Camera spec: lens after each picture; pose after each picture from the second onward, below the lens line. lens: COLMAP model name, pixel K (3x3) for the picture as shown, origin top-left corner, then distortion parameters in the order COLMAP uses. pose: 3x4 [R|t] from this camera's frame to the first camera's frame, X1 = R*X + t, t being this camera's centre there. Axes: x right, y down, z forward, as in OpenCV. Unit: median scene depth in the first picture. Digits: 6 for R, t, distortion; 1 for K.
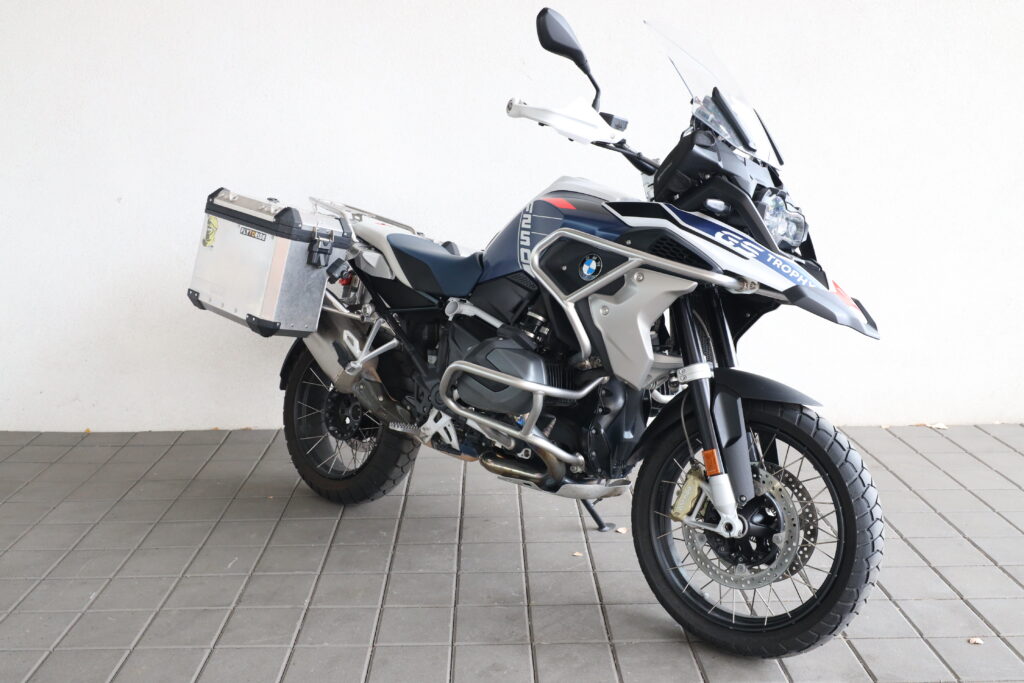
lens RADIAL K [[1051.8, 0, 512.0], [0, 1051.8, 341.5], [0, 0, 1]] dist [0.008857, 0.007505]
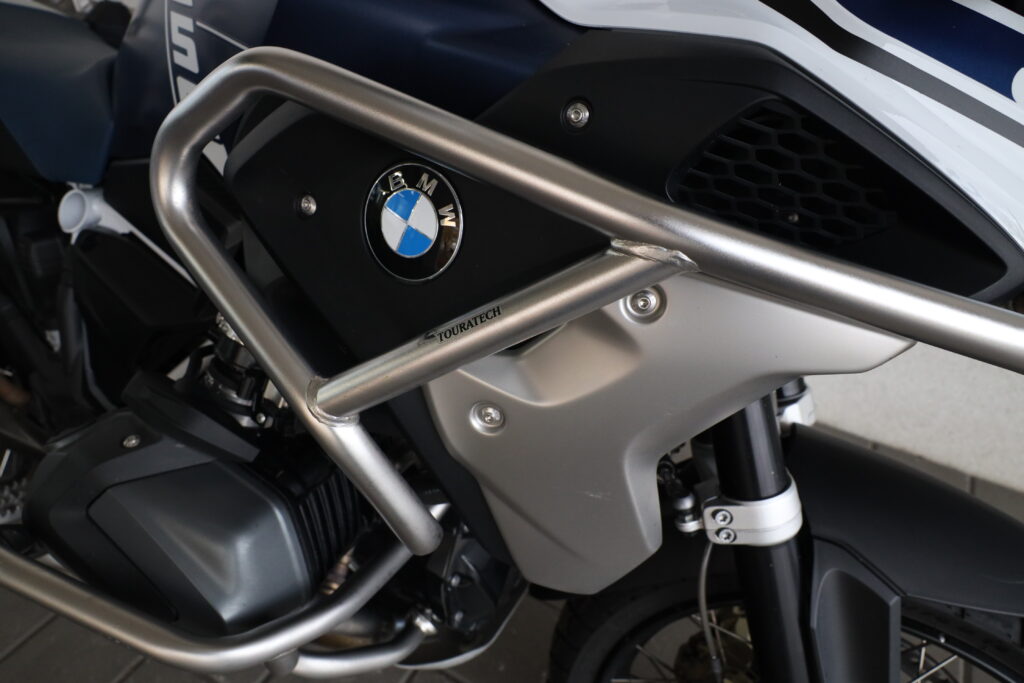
lens RADIAL K [[674.2, 0, 512.0], [0, 674.2, 341.5], [0, 0, 1]] dist [0.000278, -0.000135]
pose [[0.975759, -0.116333, 0.185367, 0.065066], [0.027129, 0.904780, 0.425014, -0.110299], [-0.217160, -0.409683, 0.886003, 0.848531]]
